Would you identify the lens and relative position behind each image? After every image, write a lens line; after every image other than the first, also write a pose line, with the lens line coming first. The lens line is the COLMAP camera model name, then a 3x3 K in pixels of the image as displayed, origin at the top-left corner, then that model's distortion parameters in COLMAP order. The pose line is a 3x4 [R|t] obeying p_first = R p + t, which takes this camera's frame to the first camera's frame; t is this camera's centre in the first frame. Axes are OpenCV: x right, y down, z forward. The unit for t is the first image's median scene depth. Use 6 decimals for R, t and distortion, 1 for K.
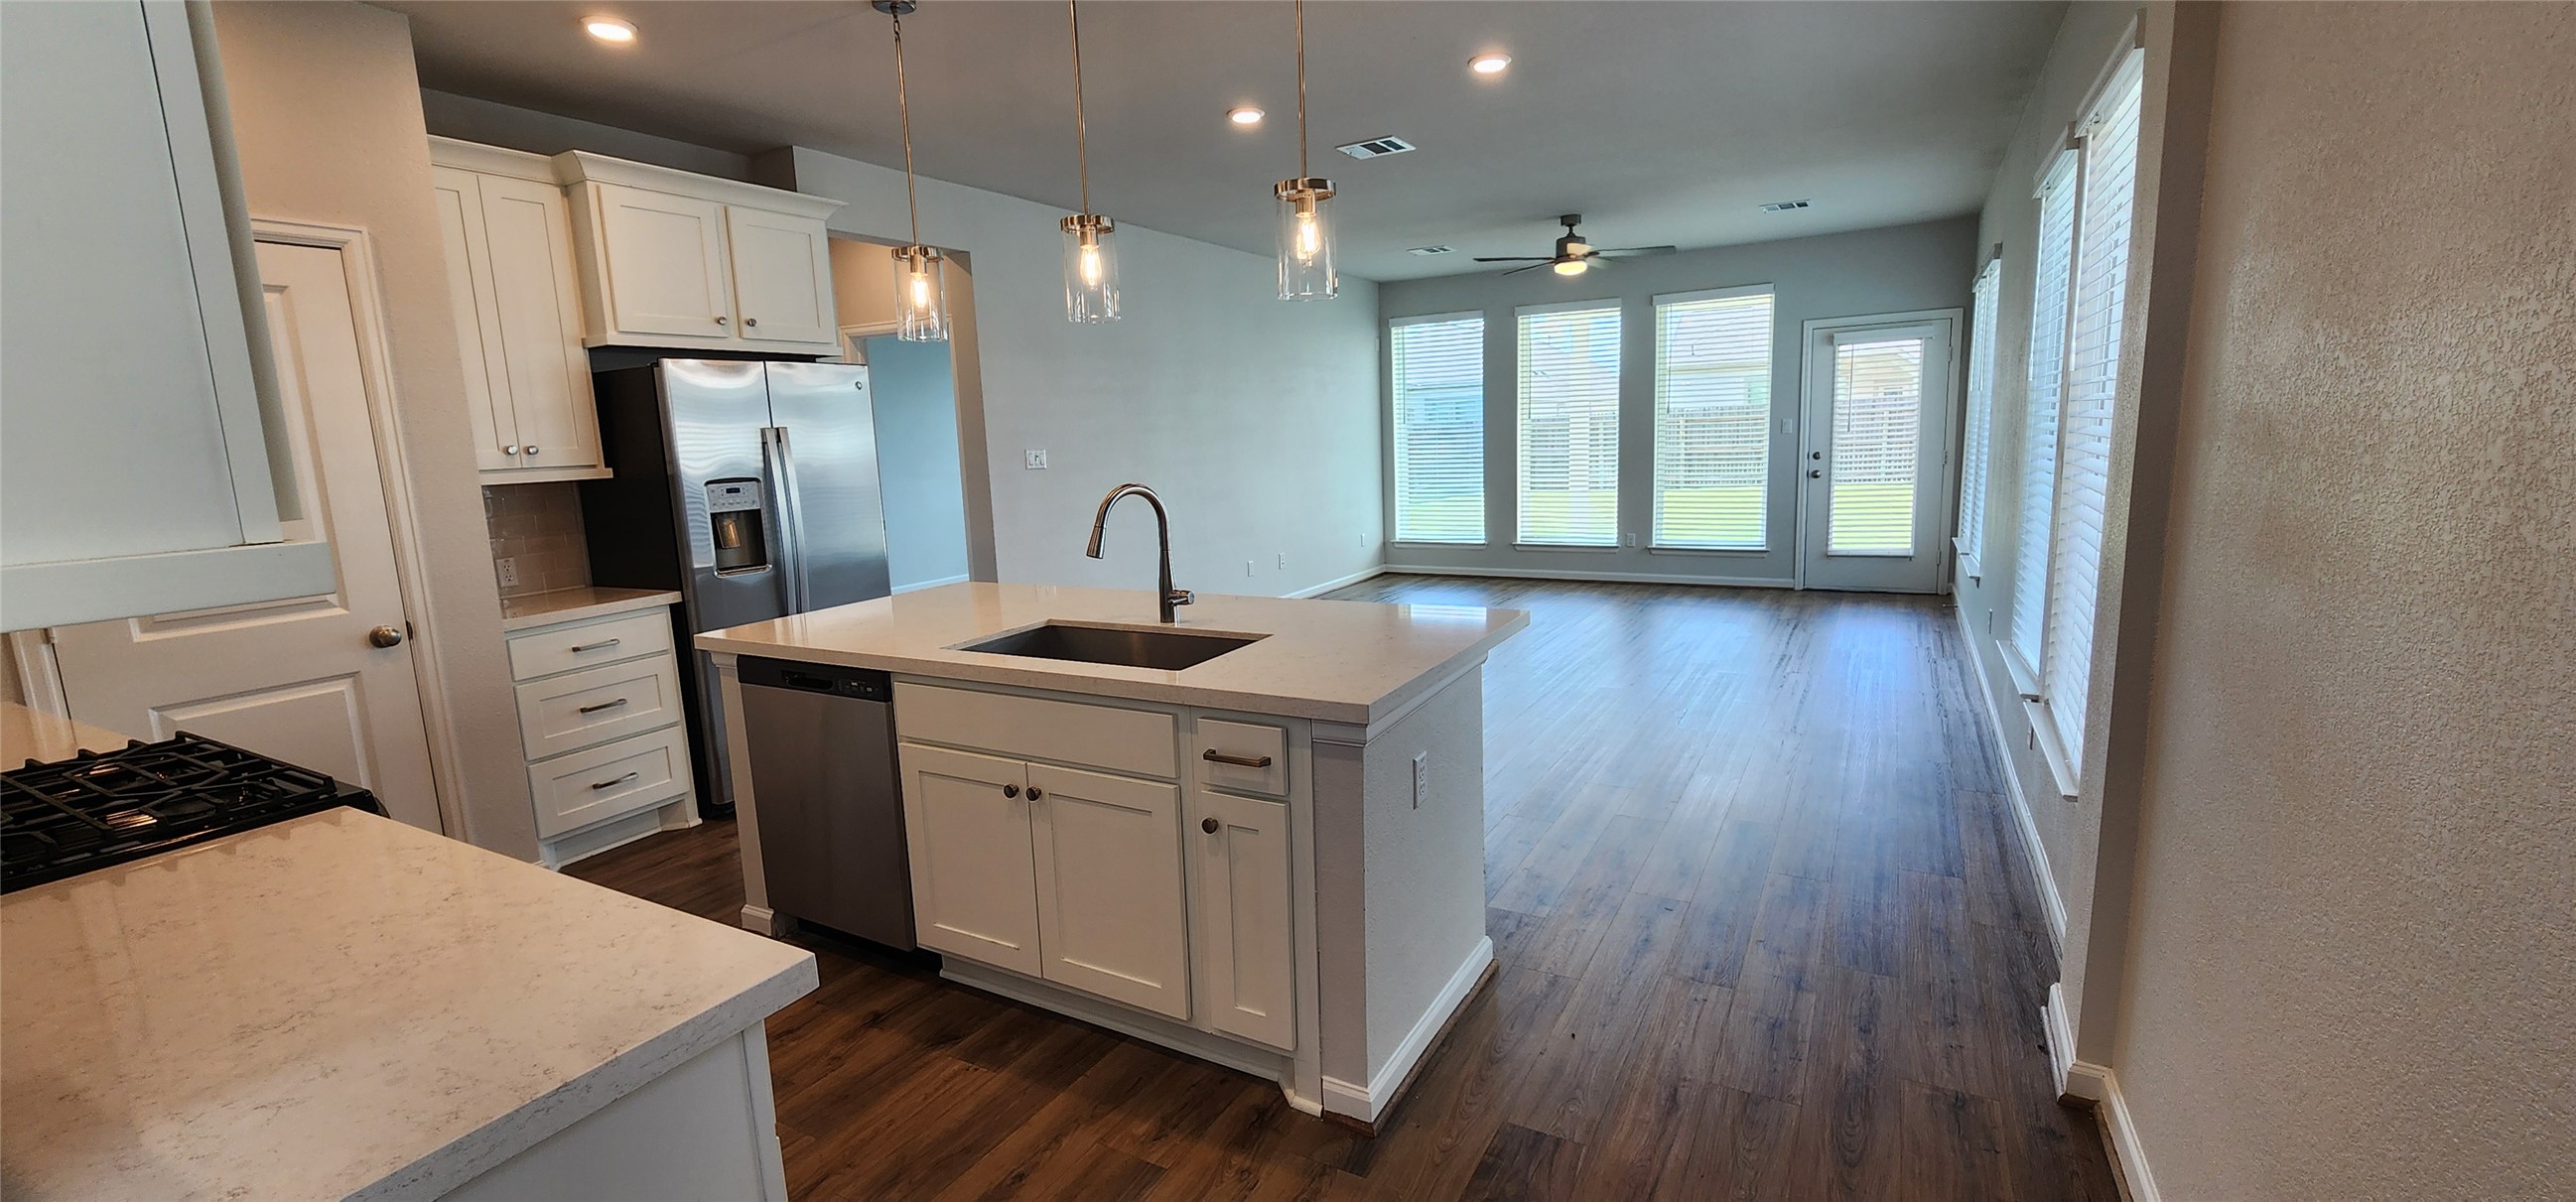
lens RADIAL K [[1064.6, 0, 1287.7], [0, 1064.6, 601.6], [0, 0, 1]] dist [-0.006094, -0.000231]
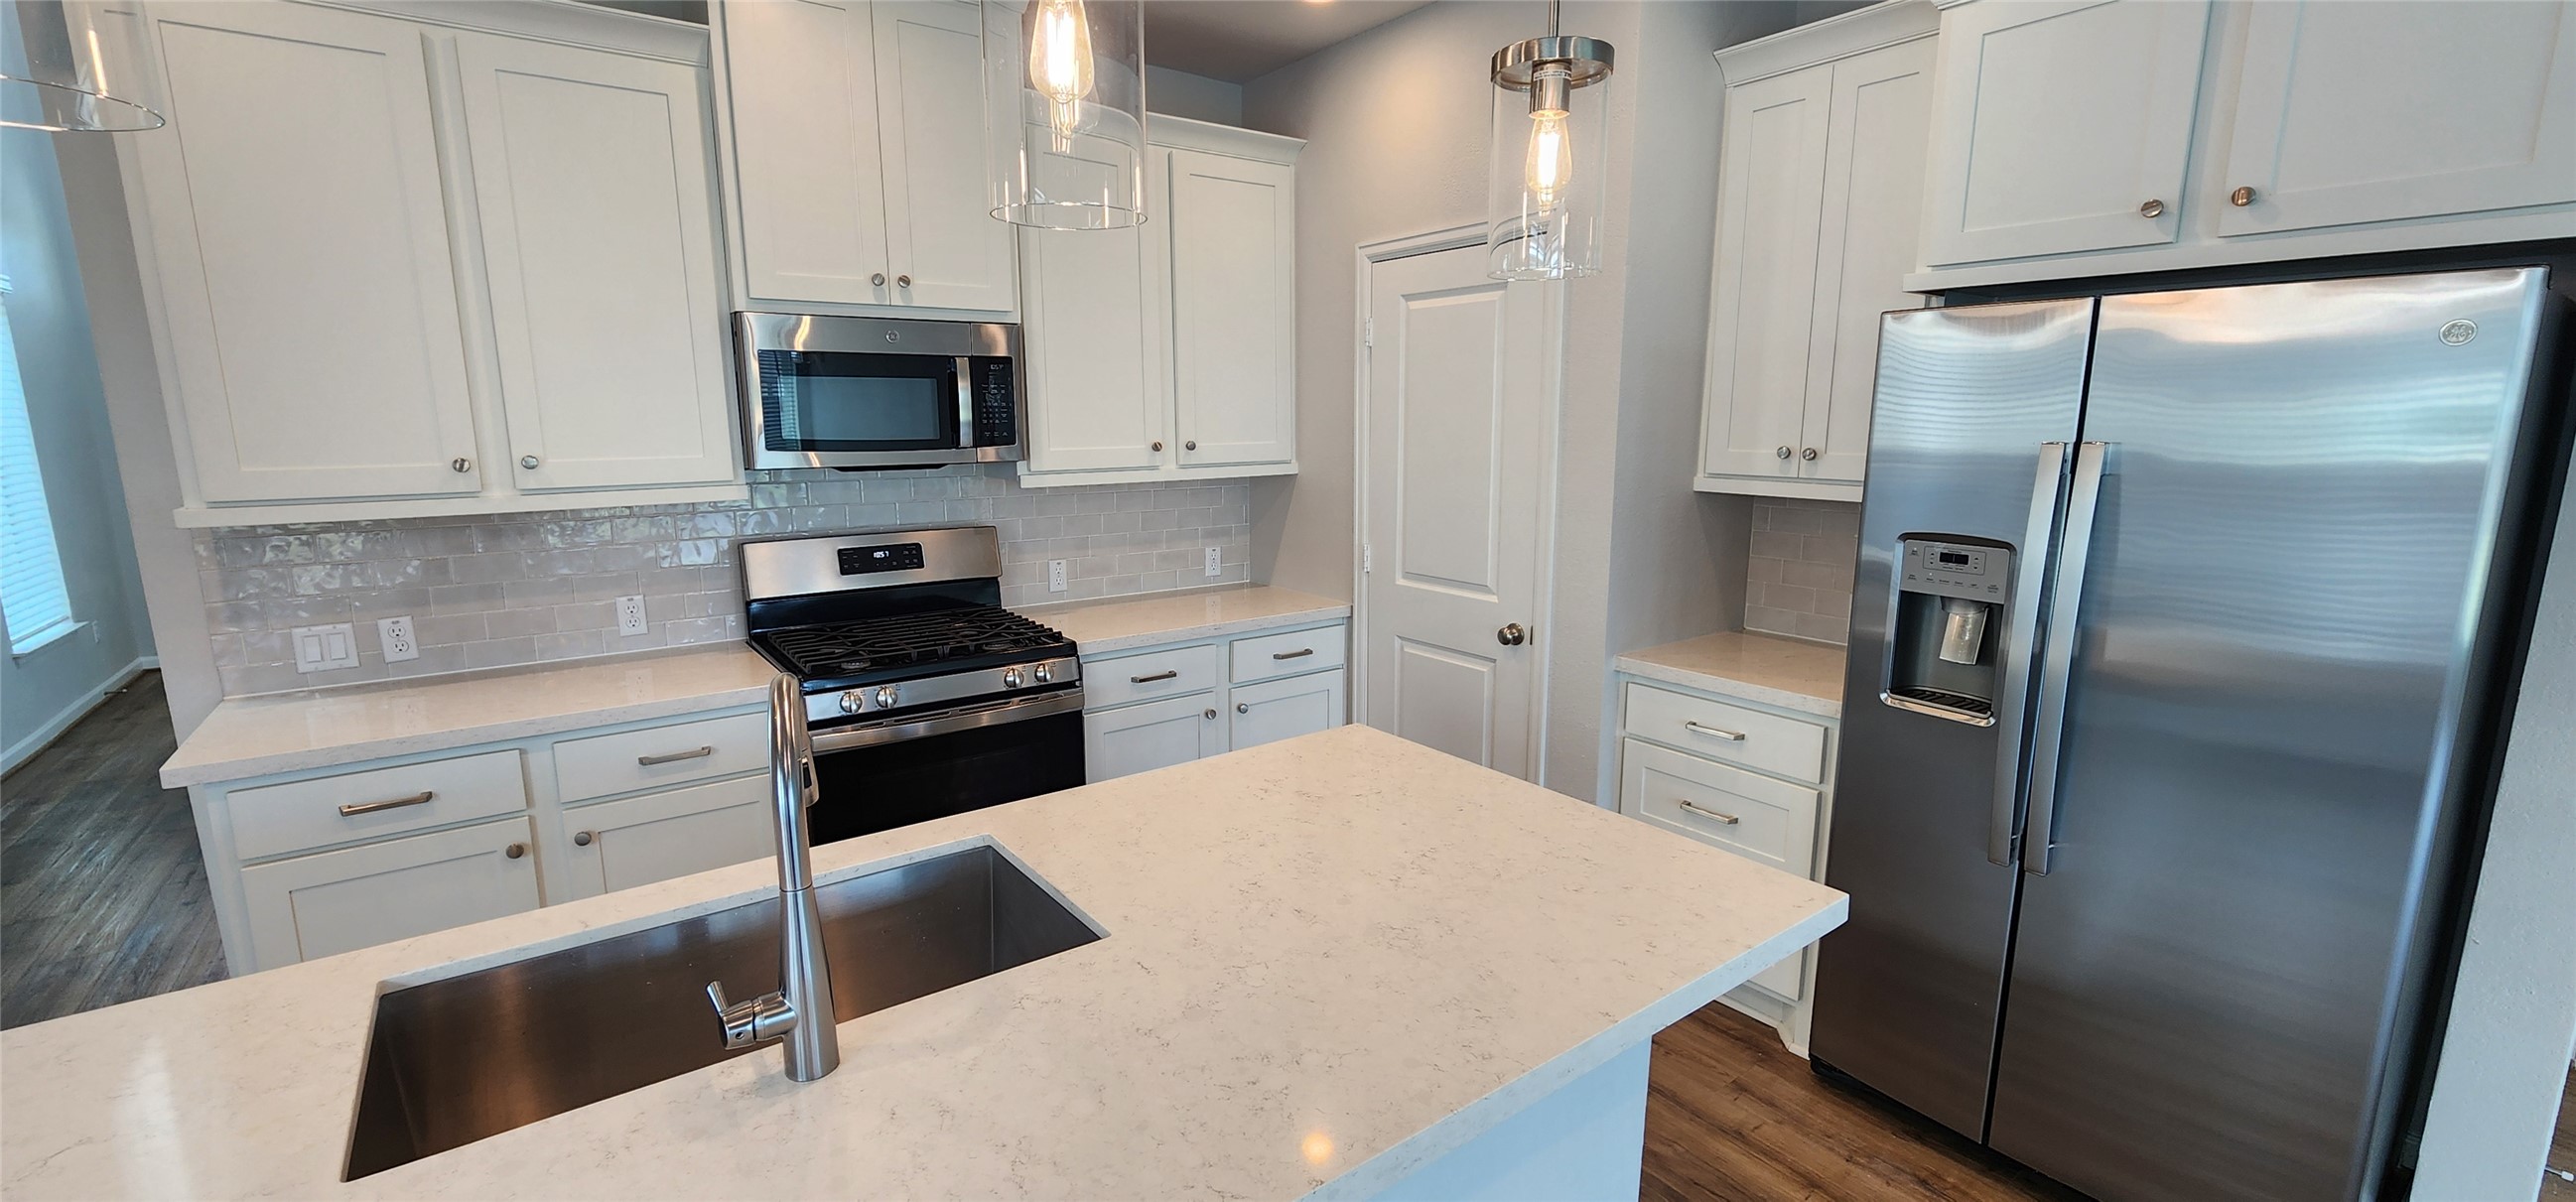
lens RADIAL K [[1064.6, 0, 1274.5], [0, 1064.6, 609.2], [0, 0, 1]] dist [-0.006094, -0.000231]
pose [[-0.417491, 0.209511, -0.884198, 0.054089], [-0.124149, 0.950780, 0.283907, -0.119923], [0.900160, 0.228302, -0.370932, 0.574937]]
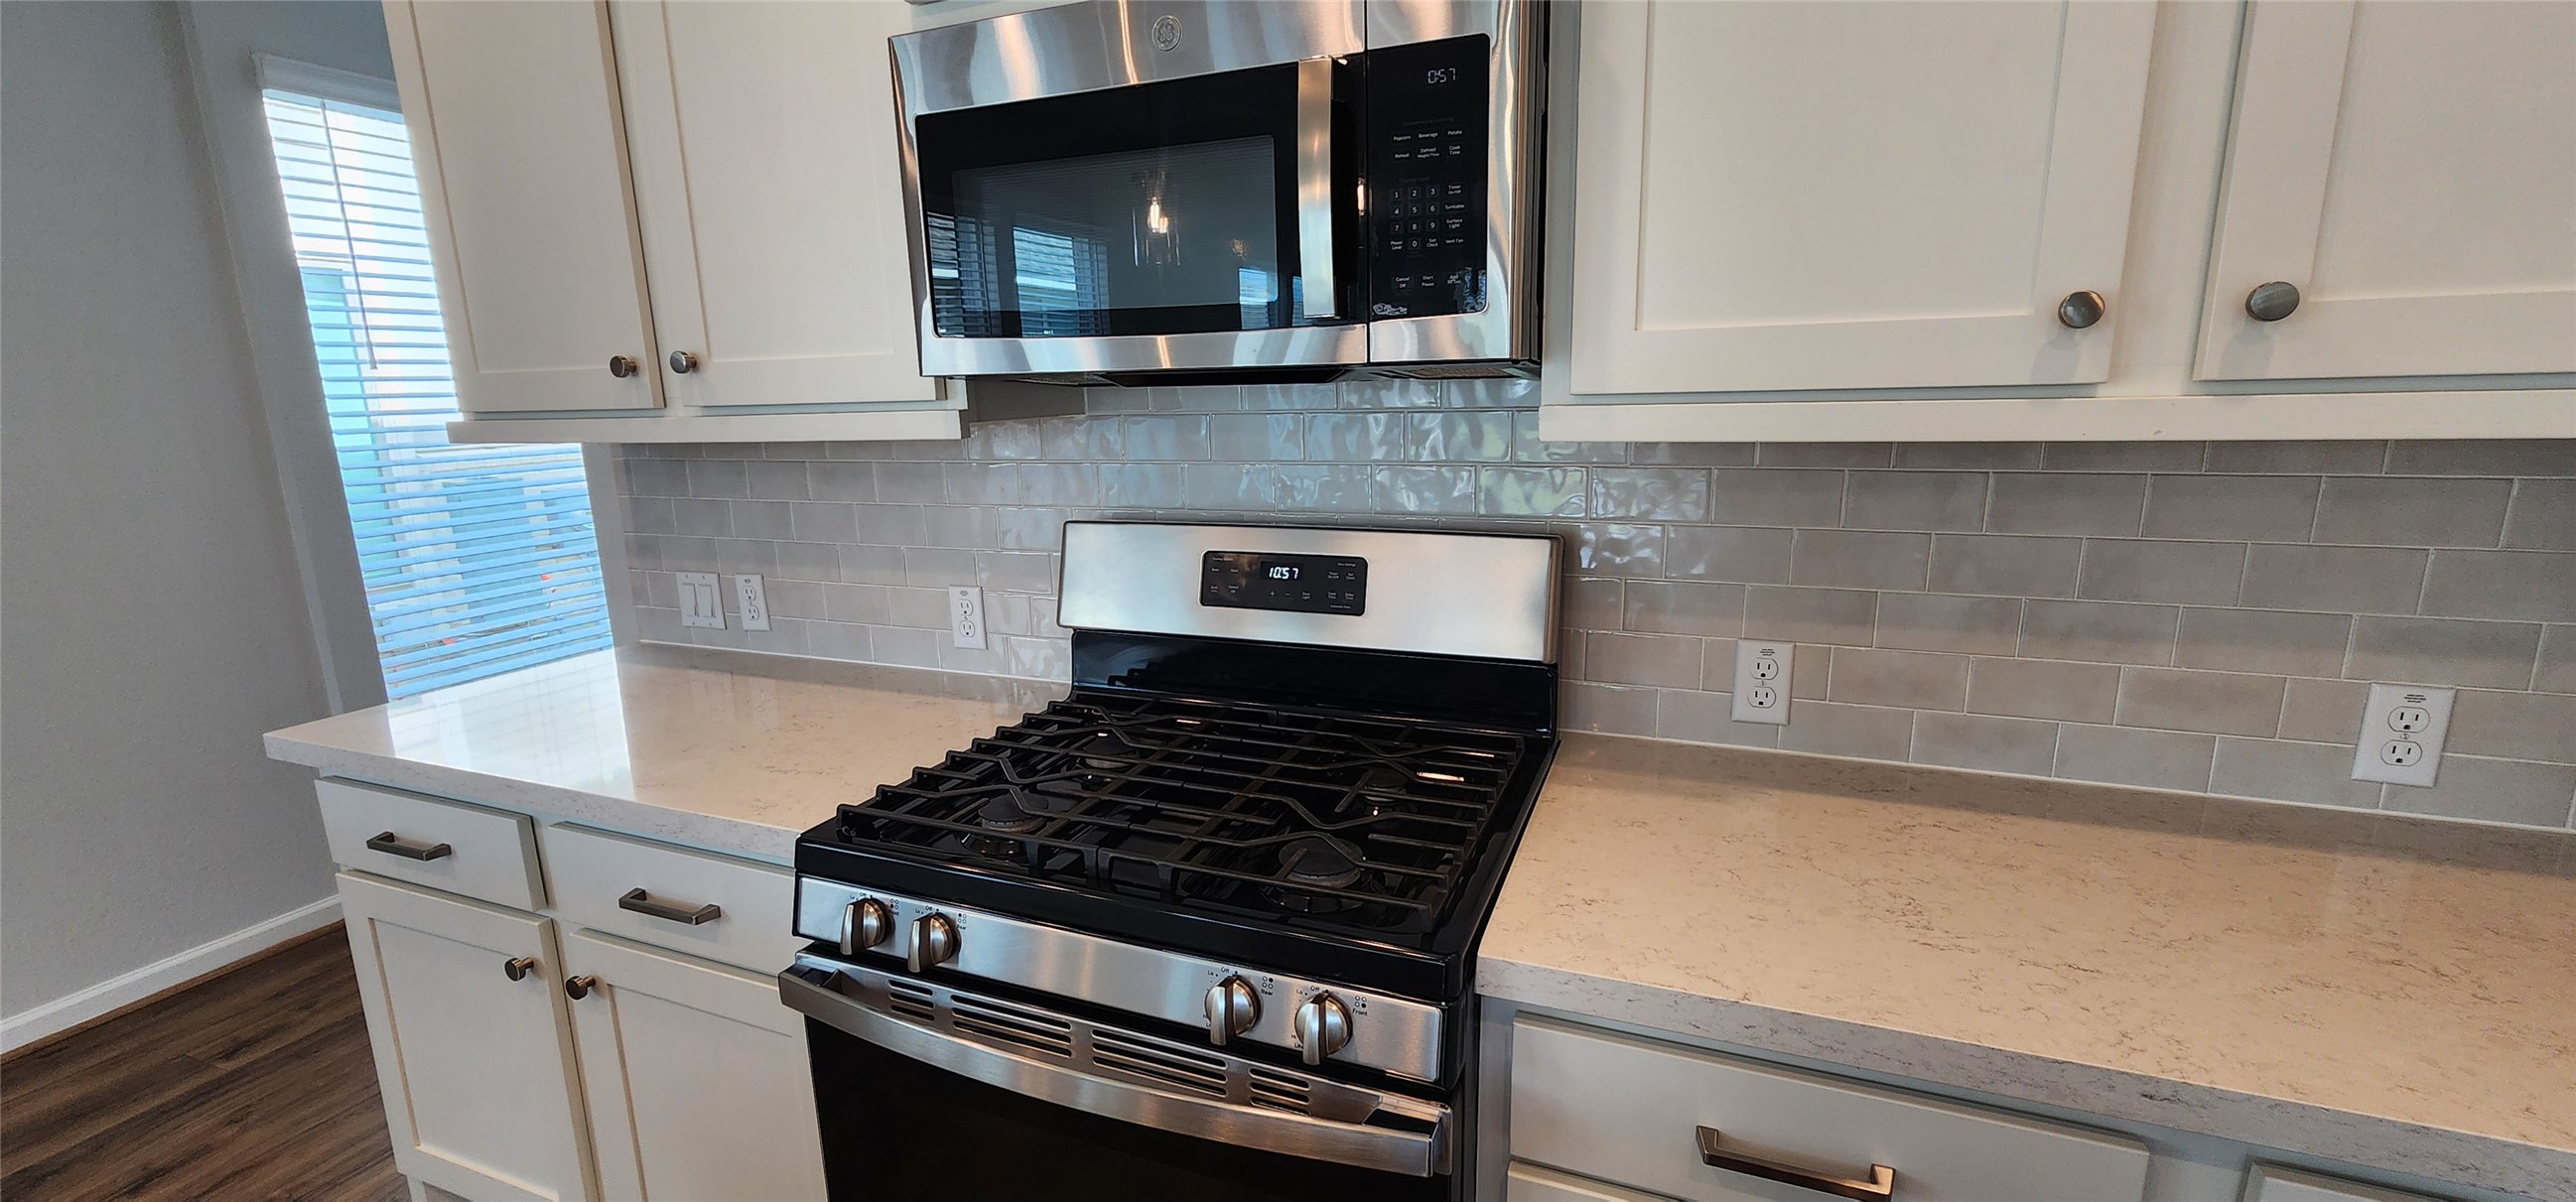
lens RADIAL K [[1064.6, 0, 1288.2], [0, 1064.6, 603.5], [0, 0, 1]] dist [-0.006094, -0.000231]
pose [[-0.990320, 0.086271, -0.108735, -0.295611], [0.042218, 0.933483, 0.356127, -0.055990], [0.132226, 0.348090, -0.928089, 0.436026]]
